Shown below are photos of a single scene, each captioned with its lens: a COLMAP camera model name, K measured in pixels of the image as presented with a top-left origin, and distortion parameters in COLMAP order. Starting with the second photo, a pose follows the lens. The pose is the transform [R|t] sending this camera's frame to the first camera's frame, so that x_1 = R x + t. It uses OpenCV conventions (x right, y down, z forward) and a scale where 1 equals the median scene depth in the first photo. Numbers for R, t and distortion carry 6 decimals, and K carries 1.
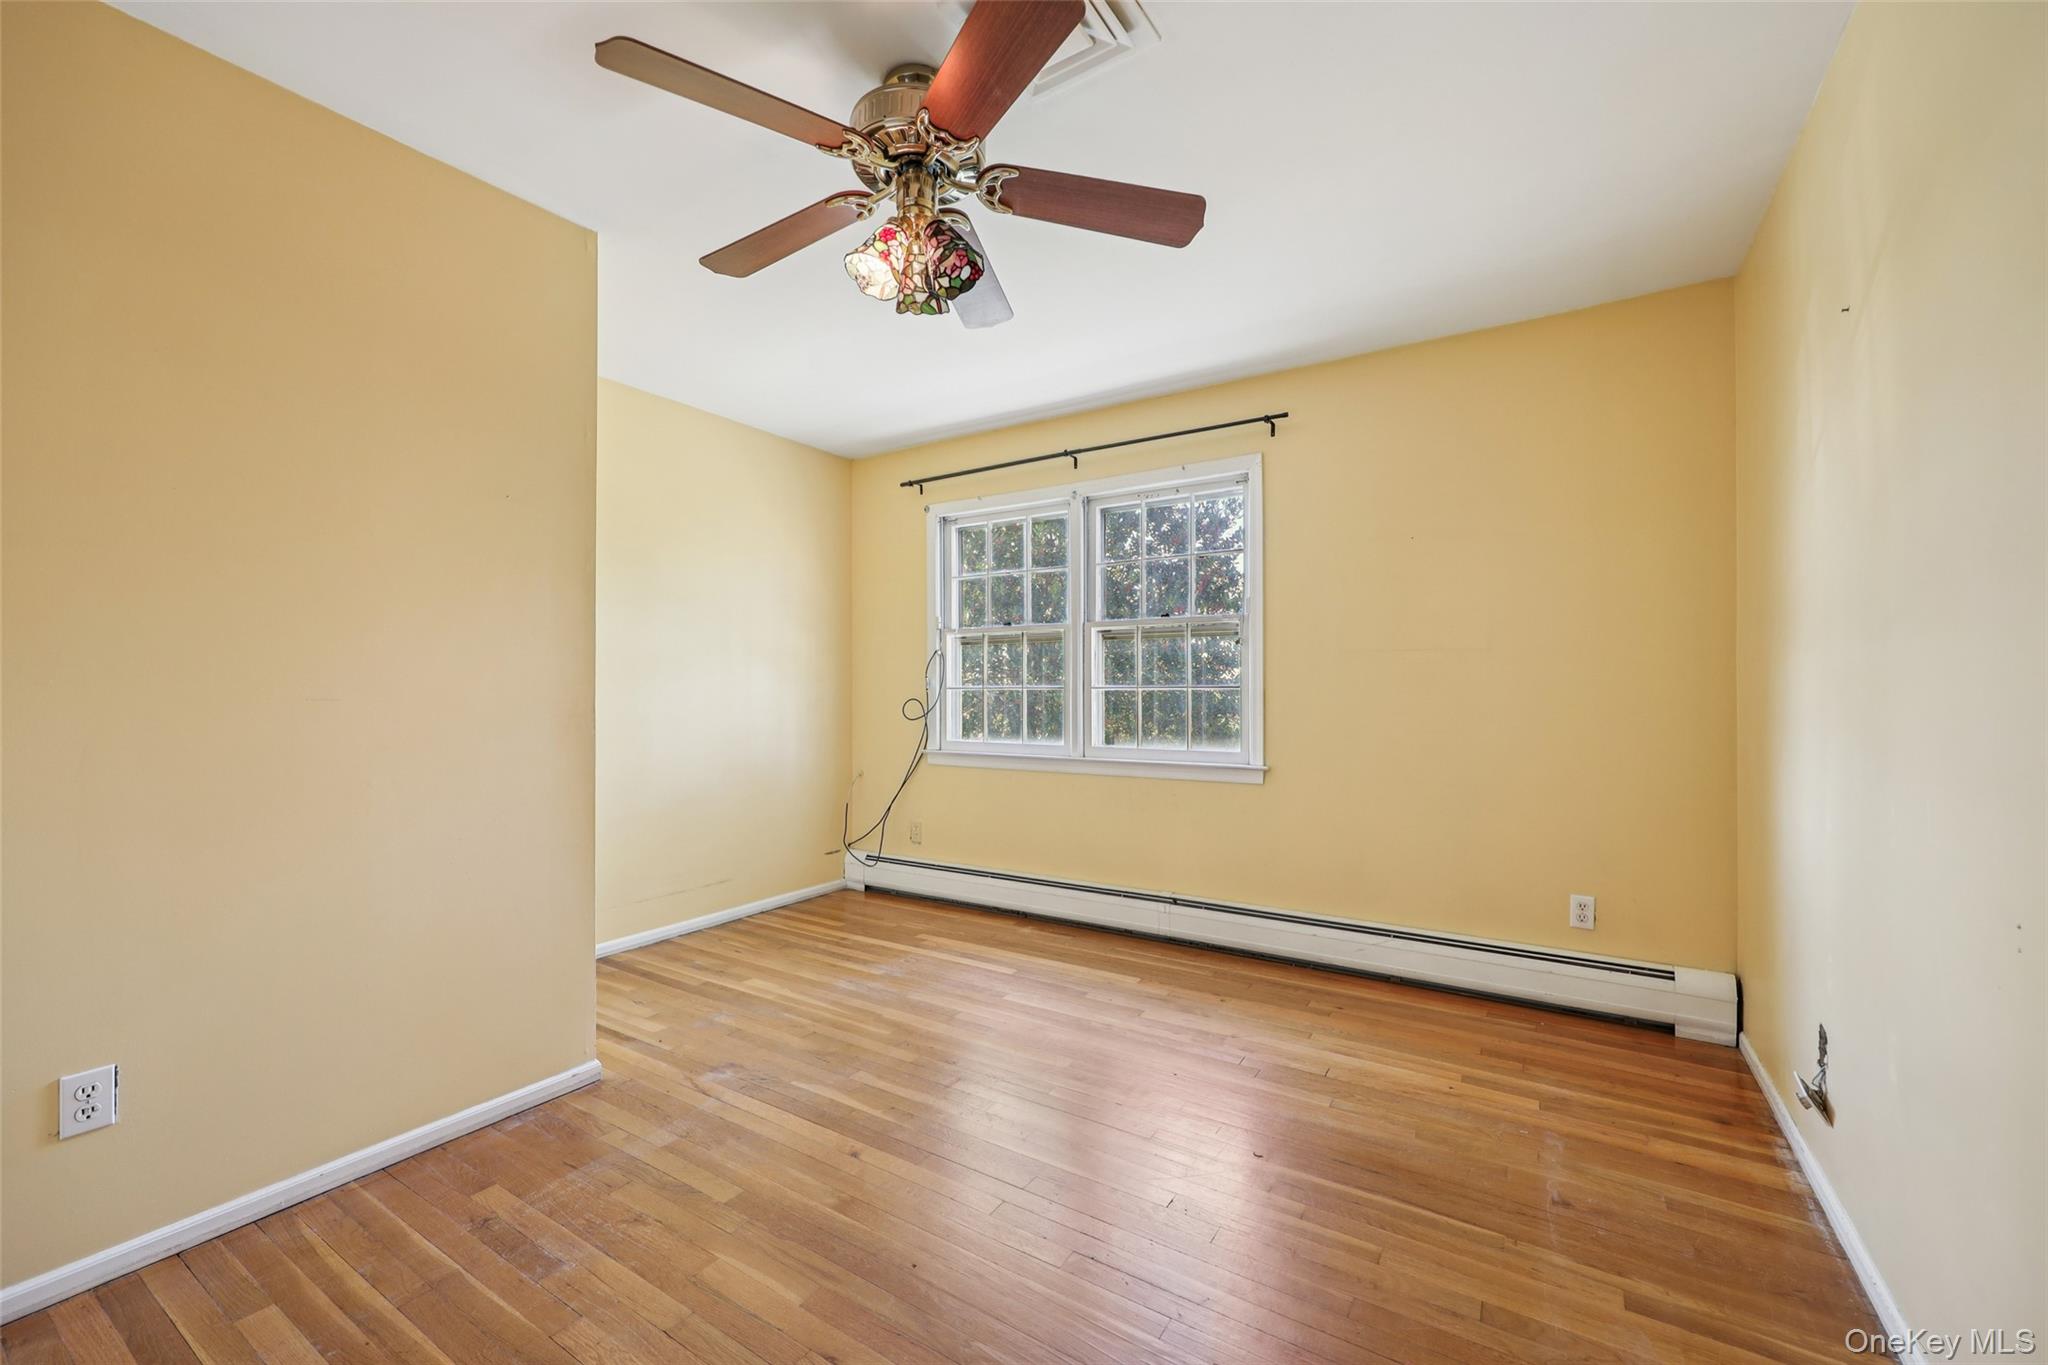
lens RADIAL K [[828.2, 0, 1024.0], [0, 828.2, 682.5], [0, 0, 1]] dist [0.001215, -0.000102]
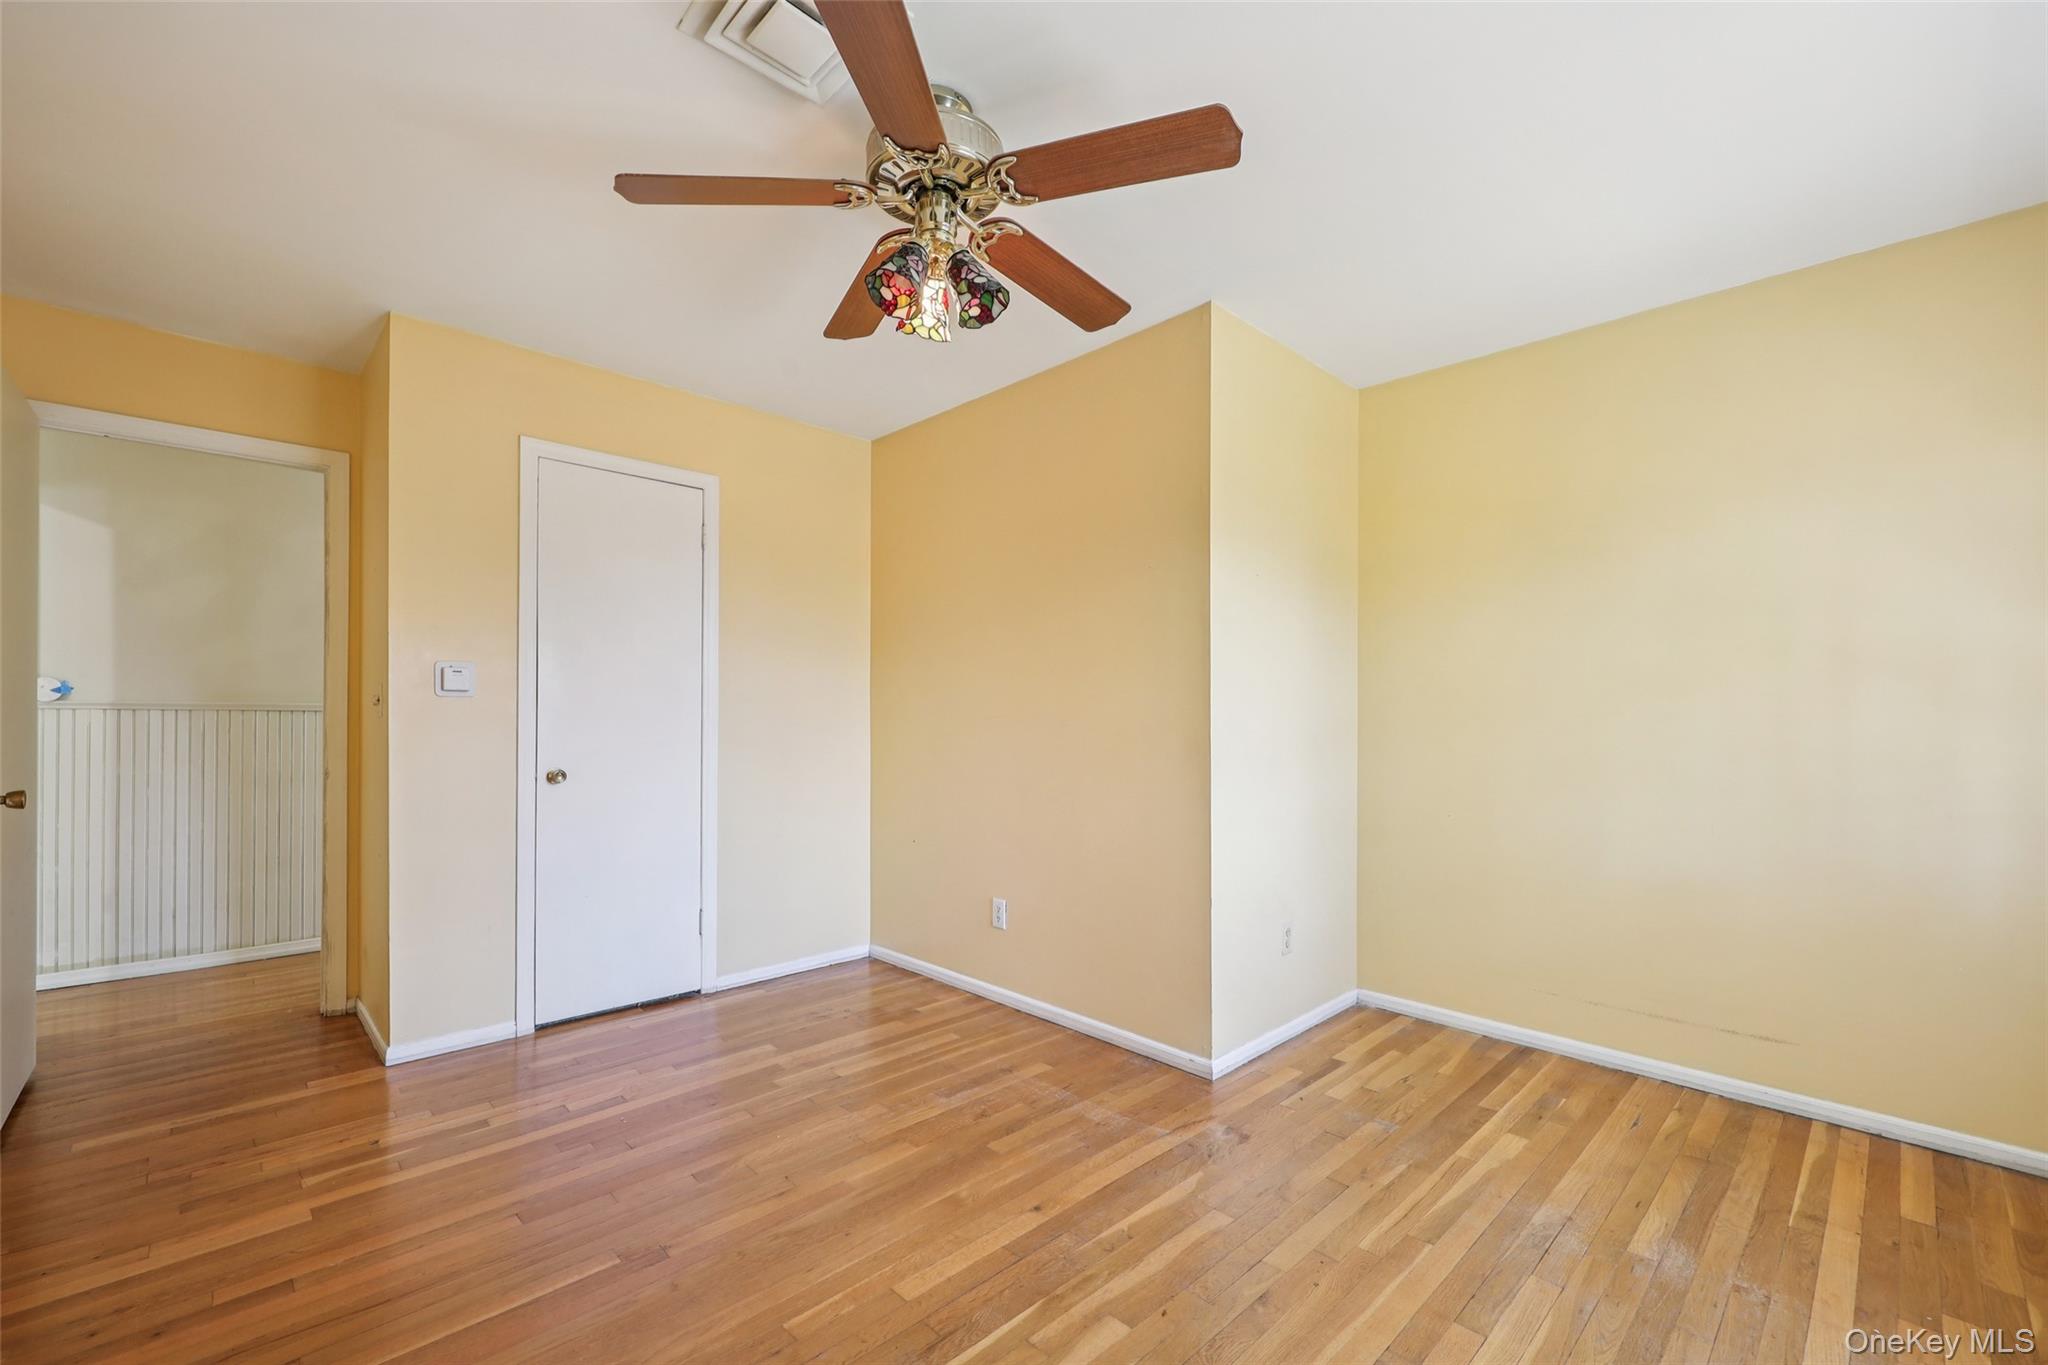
lens RADIAL K [[853.8, 0, 1019.5], [0, 853.8, 710.5], [0, 0, 1]] dist [0.001045, 0.000060]
pose [[-0.234289, -0.012442, -0.972087, 0.522534], [-0.000703, 0.999920, -0.012628, 0.008666], [0.972167, -0.002275, -0.234279, 0.836468]]
